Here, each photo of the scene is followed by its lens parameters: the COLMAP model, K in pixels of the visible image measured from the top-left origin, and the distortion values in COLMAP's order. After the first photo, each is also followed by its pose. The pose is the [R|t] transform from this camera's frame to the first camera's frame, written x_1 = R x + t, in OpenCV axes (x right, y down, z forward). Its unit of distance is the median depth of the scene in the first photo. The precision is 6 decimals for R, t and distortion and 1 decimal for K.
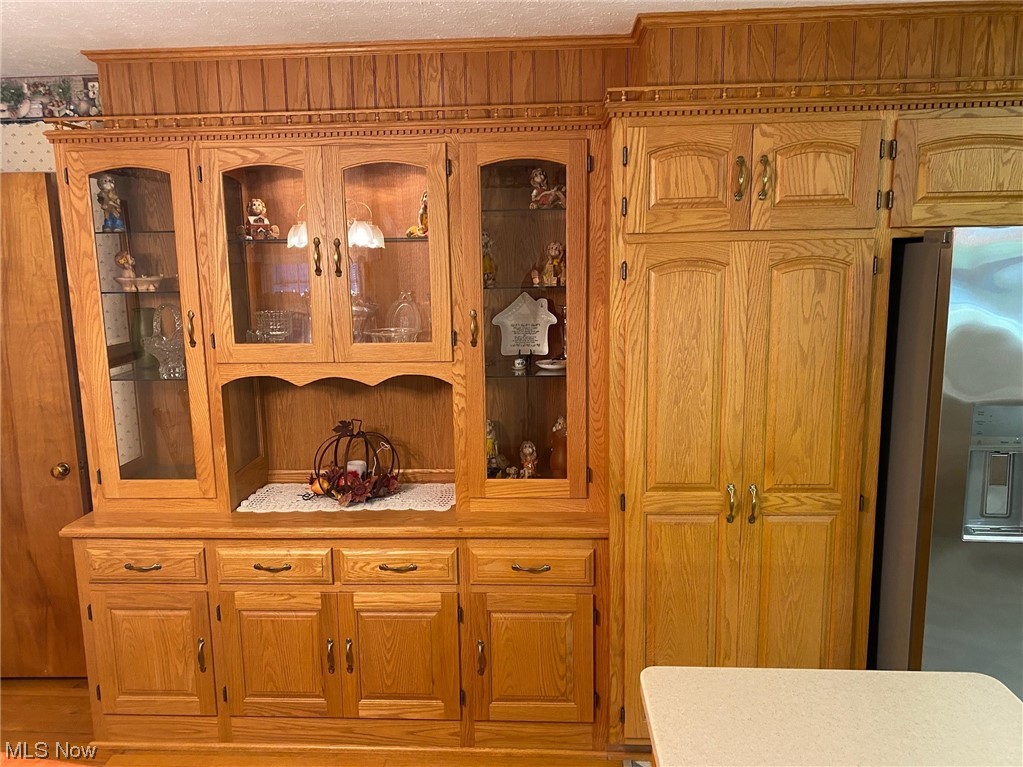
lens RADIAL K [[776.9, 0, 513.6], [0, 776.9, 391.3], [0, 0, 1]] dist [0.036282, -0.026015]
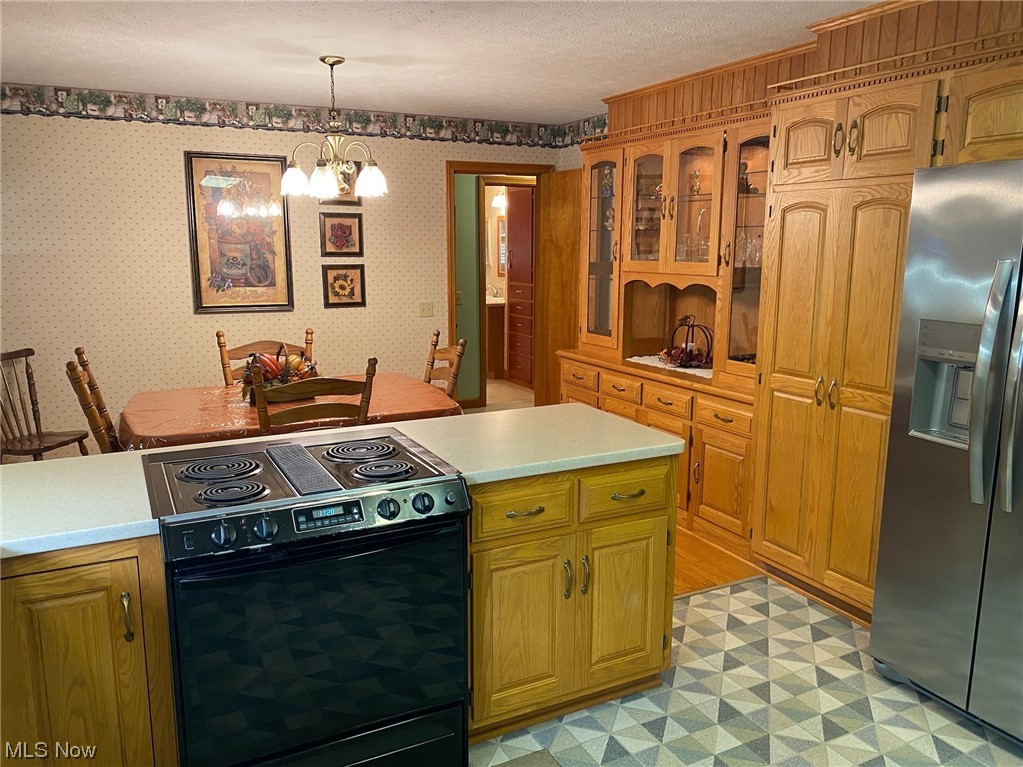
lens RADIAL K [[776.9, 0, 510.1], [0, 776.9, 382.0], [0, 0, 1]] dist [0.036282, -0.026015]
pose [[0.511289, 0.170028, -0.842422, 1.119419], [-0.148353, 0.982980, 0.108357, 0.064647], [0.846508, 0.069574, 0.527811, -0.133290]]
